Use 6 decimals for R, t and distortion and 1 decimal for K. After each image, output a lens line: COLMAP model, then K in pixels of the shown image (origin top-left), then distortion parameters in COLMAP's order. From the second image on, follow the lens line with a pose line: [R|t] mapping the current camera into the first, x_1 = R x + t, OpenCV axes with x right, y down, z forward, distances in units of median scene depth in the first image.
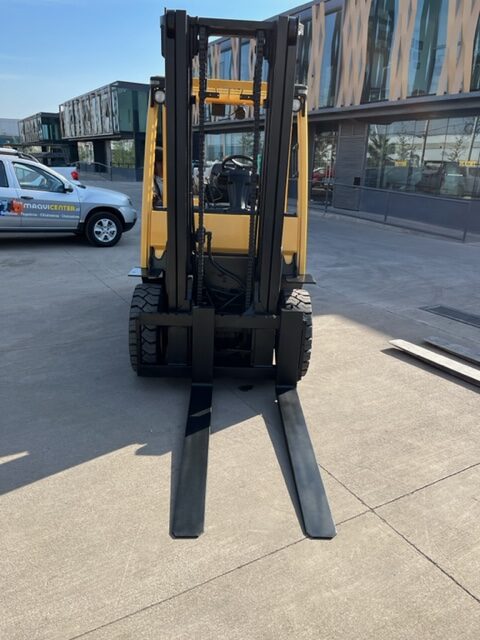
lens RADIAL K [[482.3, 0, 240.8], [0, 482.3, 318.8], [0, 0, 1]] dist [0.035868, -0.051251]
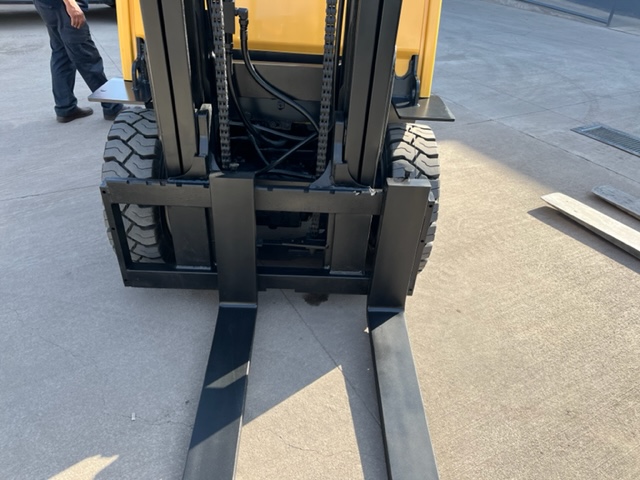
lens RADIAL K [[482.3, 0, 315.7], [0, 482.3, 244.5], [0, 0, 1]] dist [0.035868, -0.051251]
pose [[0.999724, 0.020349, -0.011762, 0.016004], [-0.016306, 0.960892, 0.276443, -0.086022], [0.016927, -0.276174, 0.960958, 0.457839]]
